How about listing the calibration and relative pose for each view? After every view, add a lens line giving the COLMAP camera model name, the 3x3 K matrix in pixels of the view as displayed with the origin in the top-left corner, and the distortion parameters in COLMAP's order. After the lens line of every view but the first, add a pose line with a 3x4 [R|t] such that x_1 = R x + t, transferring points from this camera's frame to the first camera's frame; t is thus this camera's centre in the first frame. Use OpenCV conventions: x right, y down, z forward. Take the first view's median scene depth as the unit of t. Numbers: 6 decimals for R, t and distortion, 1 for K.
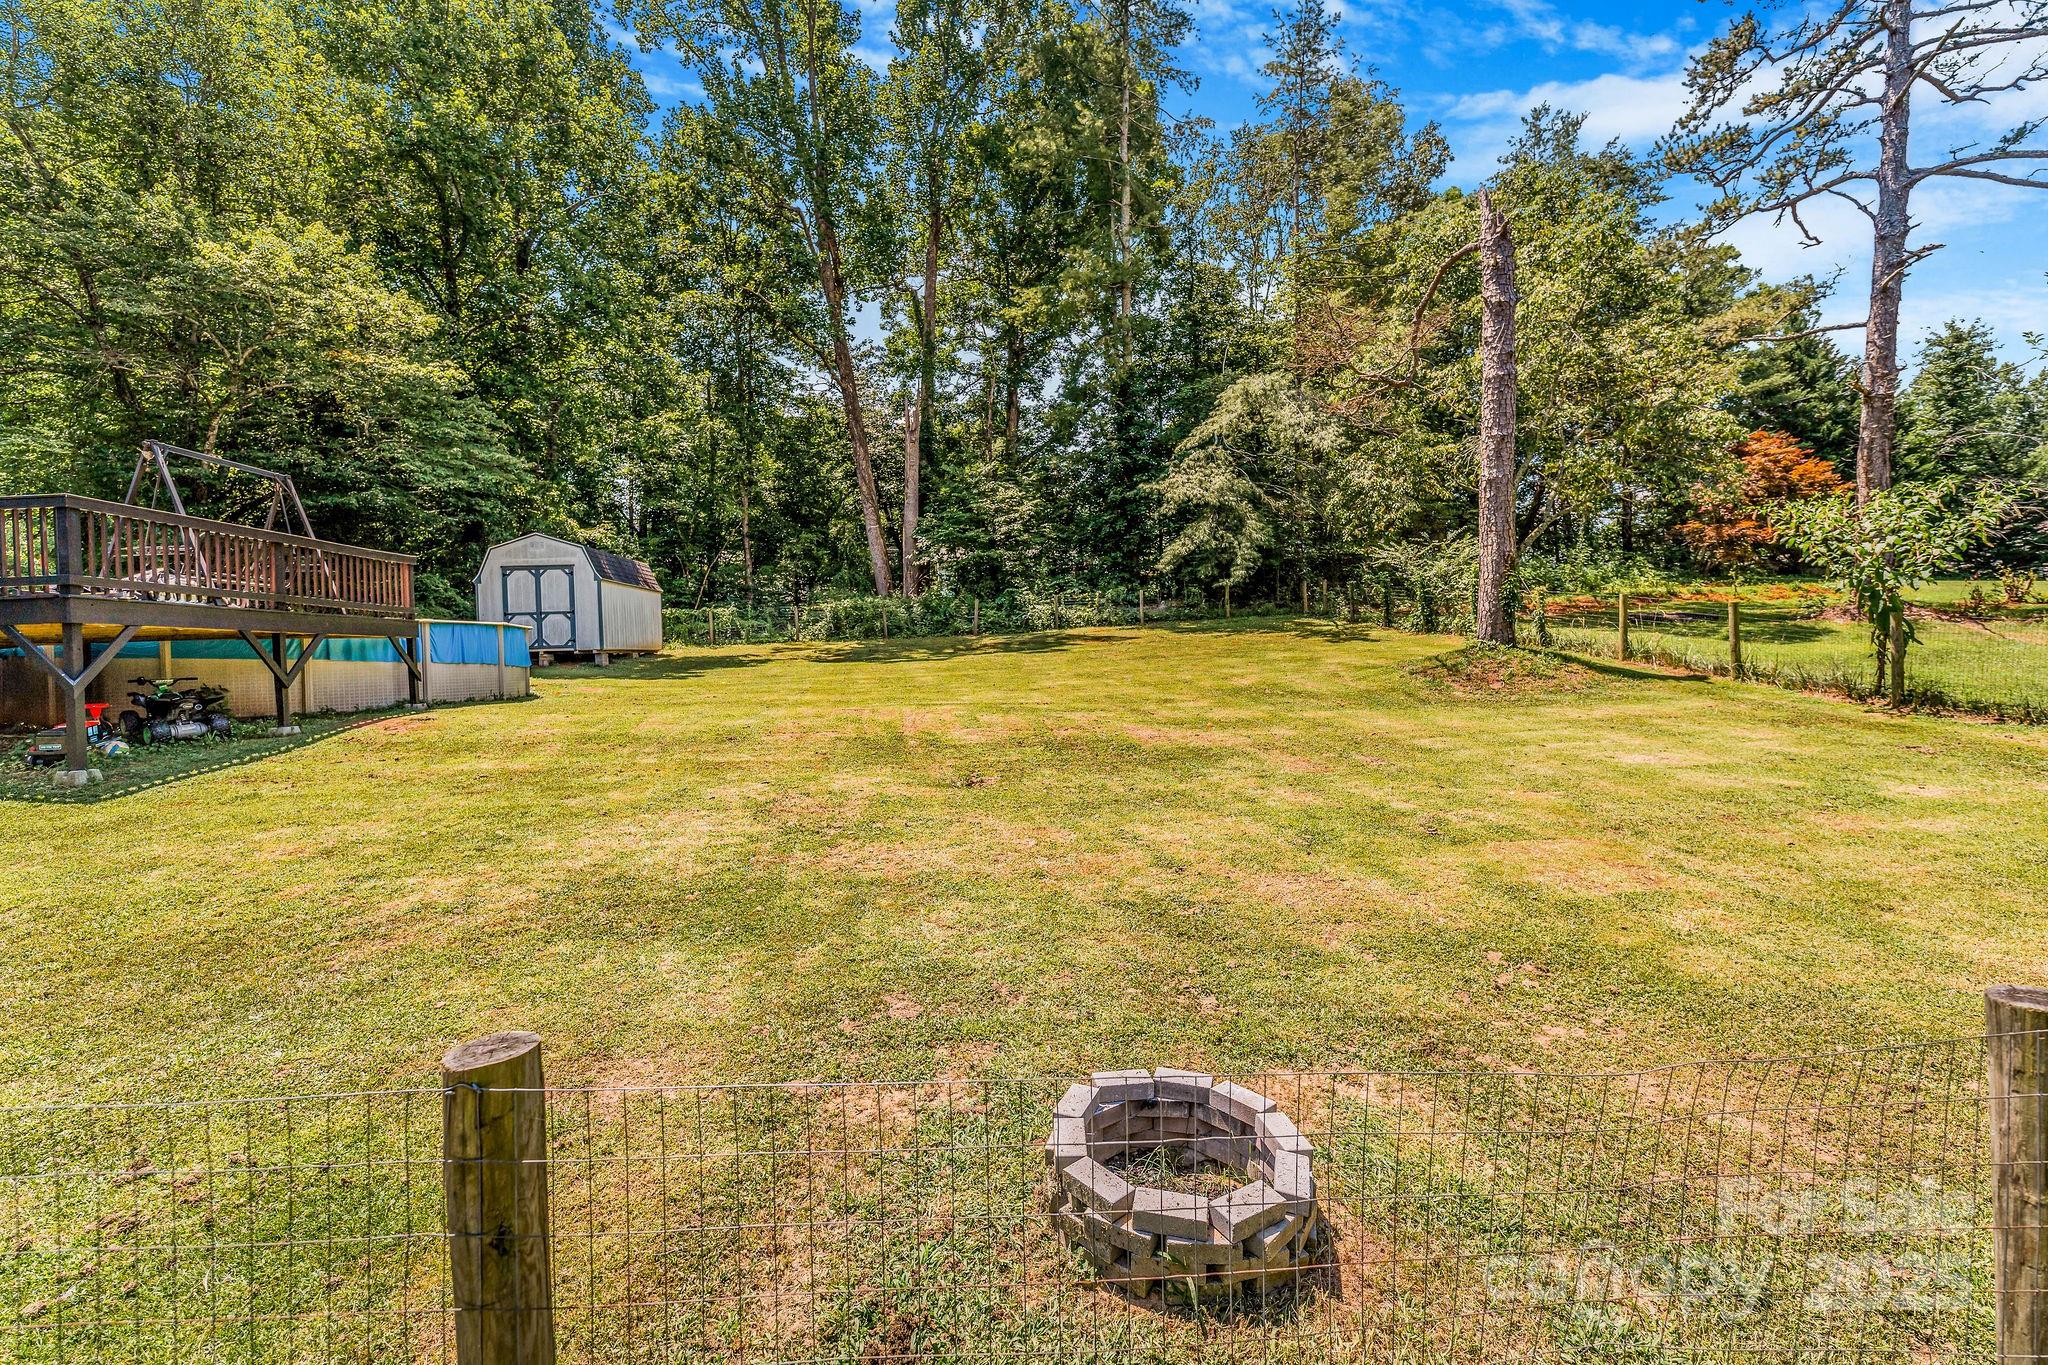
lens RADIAL K [[844.3, 0, 1020.6], [0, 844.3, 656.6], [0, 0, 1]] dist [0.009749, -0.003979]
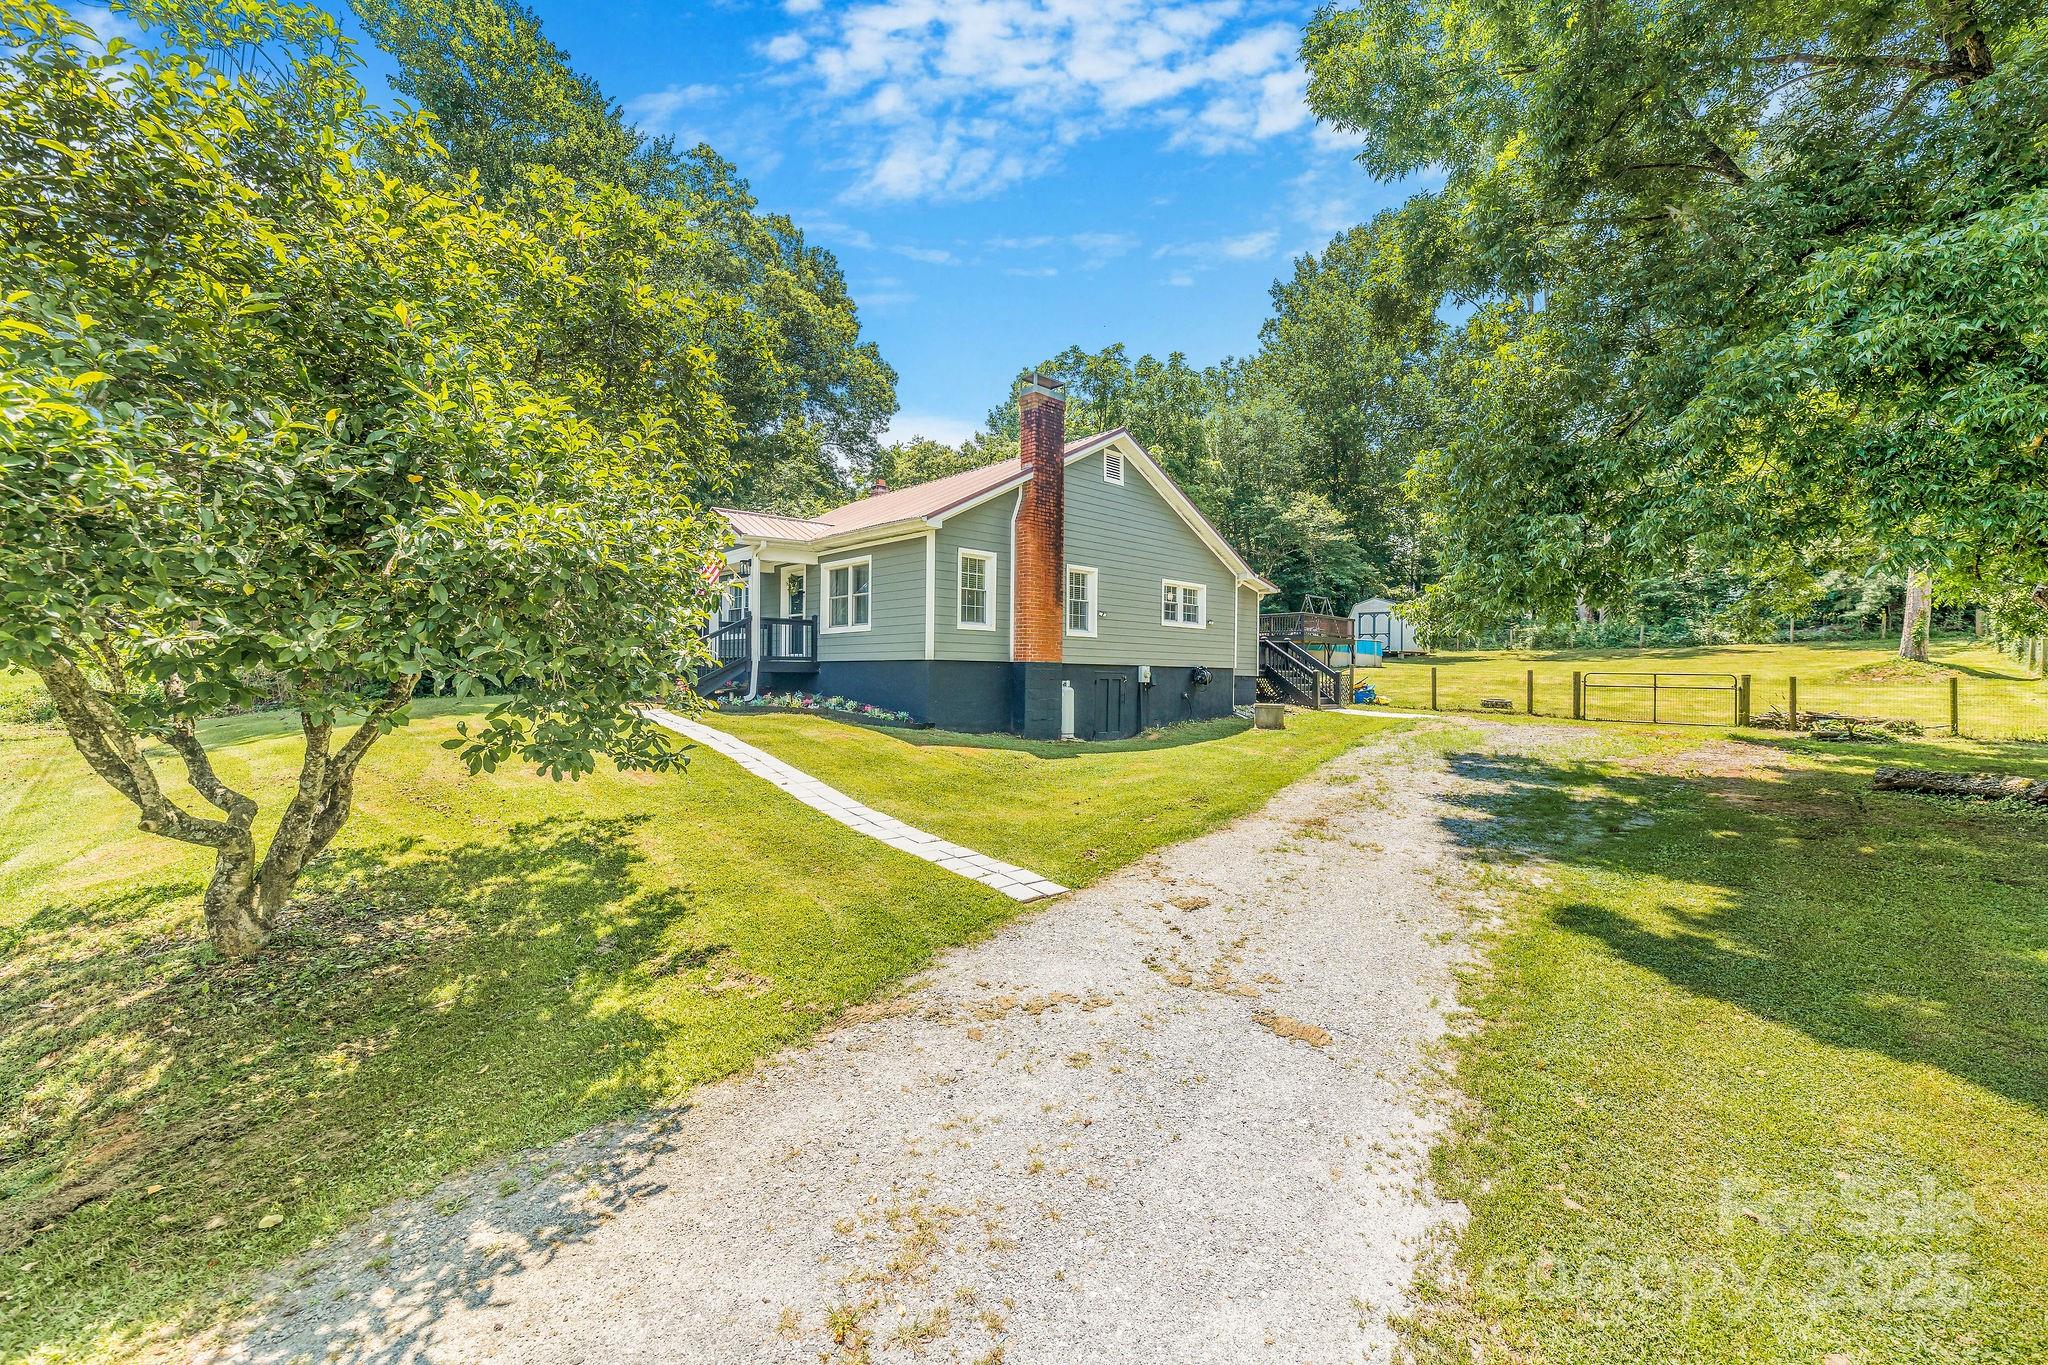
lens RADIAL K [[844.3, 0, 1017.6], [0, 844.3, 678.7], [0, 0, 1]] dist [0.009749, -0.003979]
pose [[0.669641, 0.047668, -0.741154, 0.418738], [-0.035025, 0.998855, 0.032596, 0.023824], [0.741859, 0.004131, 0.670544, -1.091681]]
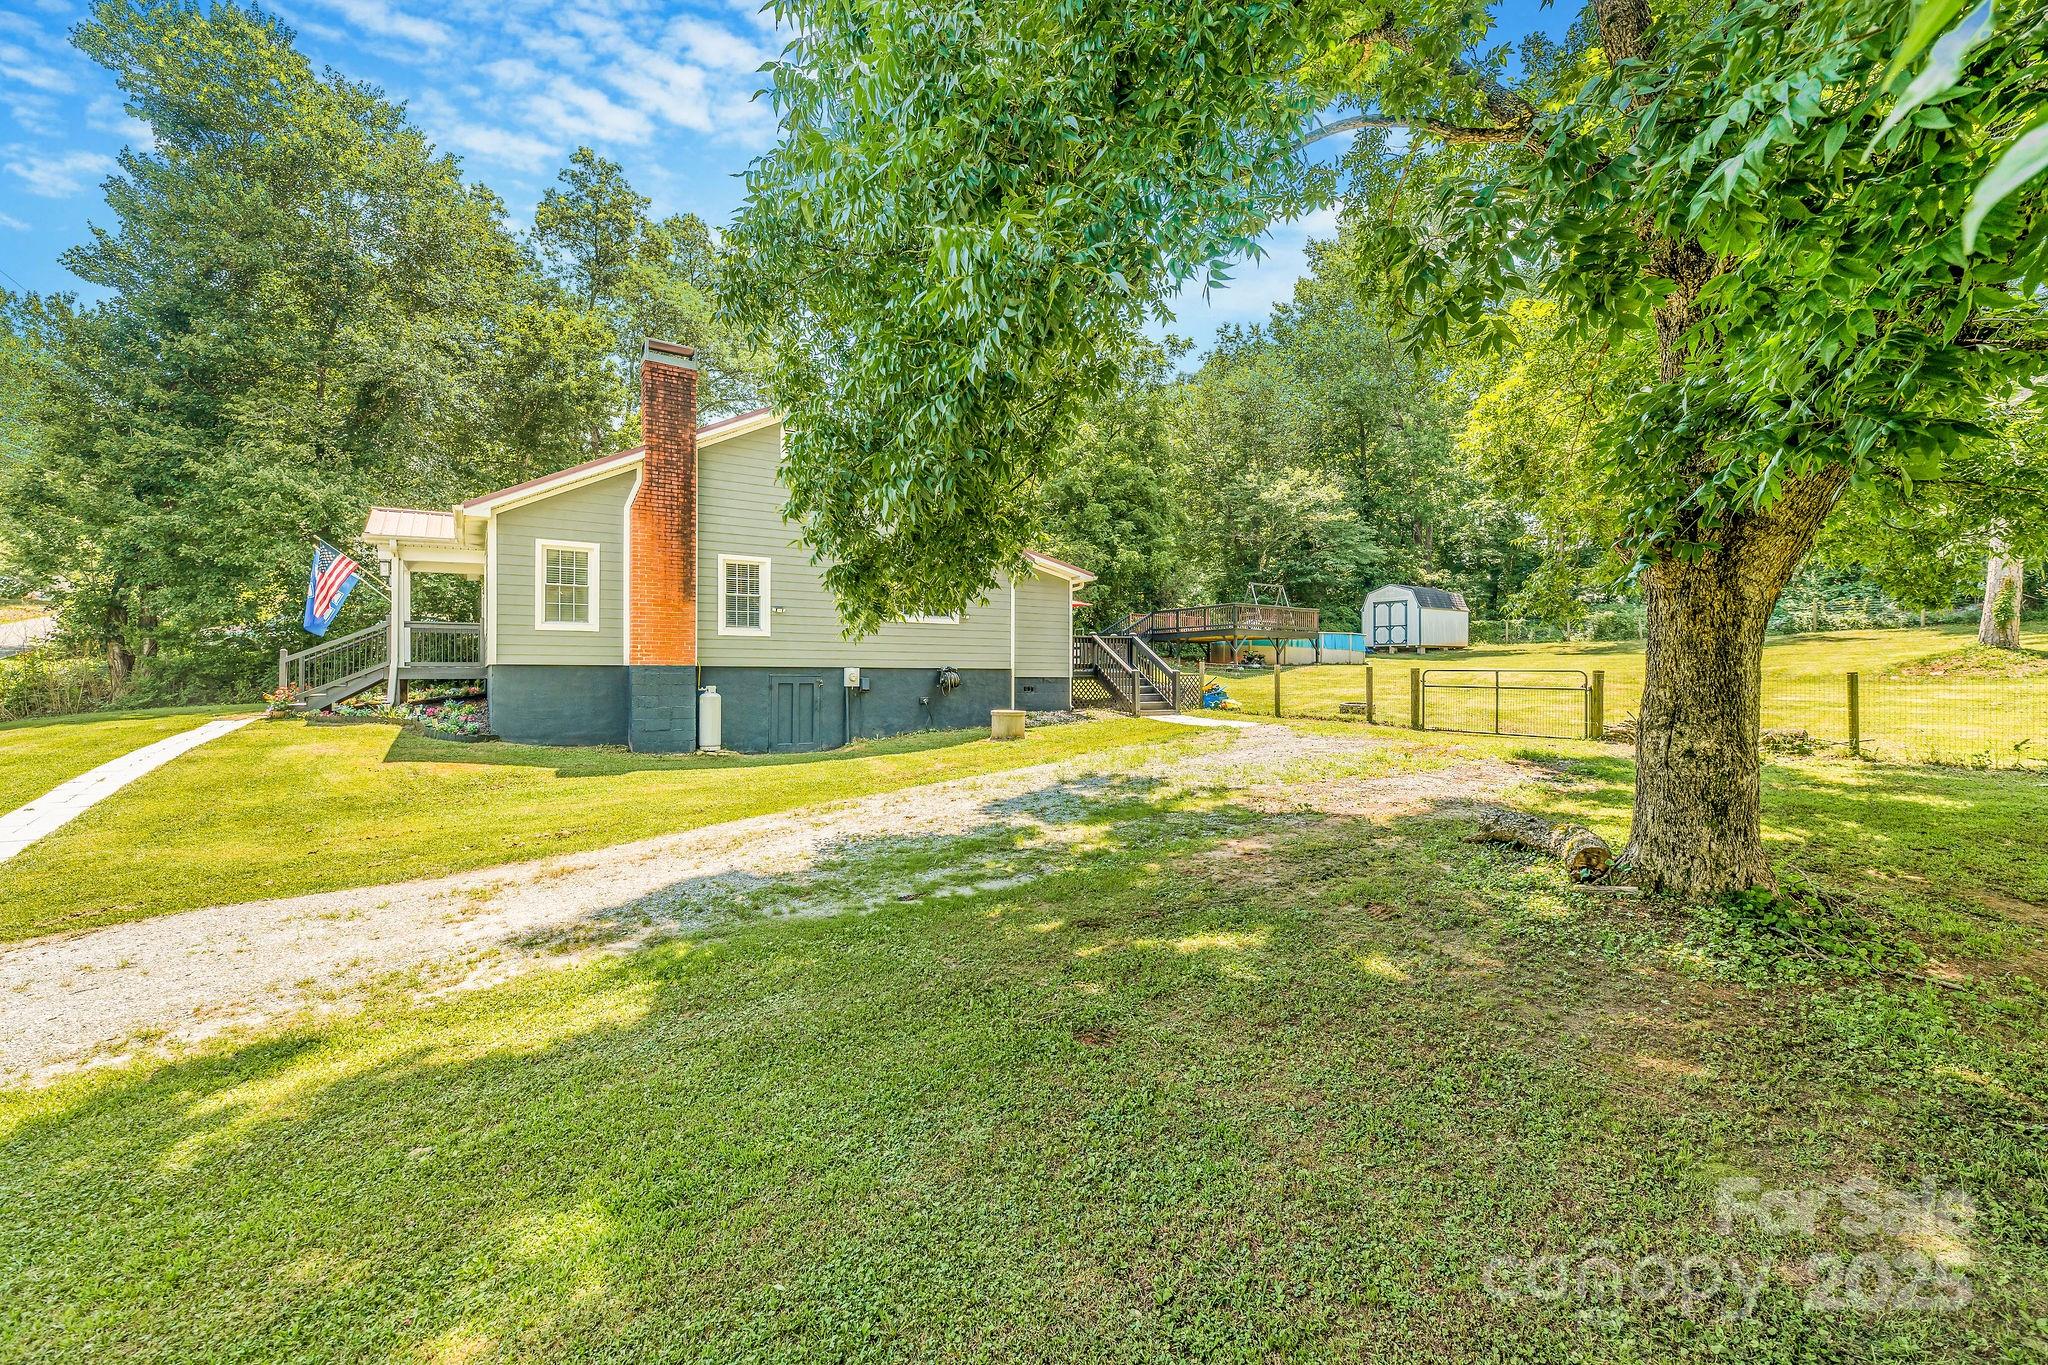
lens RADIAL K [[844.3, 0, 1033.2], [0, 844.3, 668.8], [0, 0, 1]] dist [0.009749, -0.003979]
pose [[0.519536, 0.030879, -0.853890, 0.607820], [-0.019611, 0.999514, 0.024213, 0.013206], [0.854223, 0.004166, 0.519890, -0.640053]]
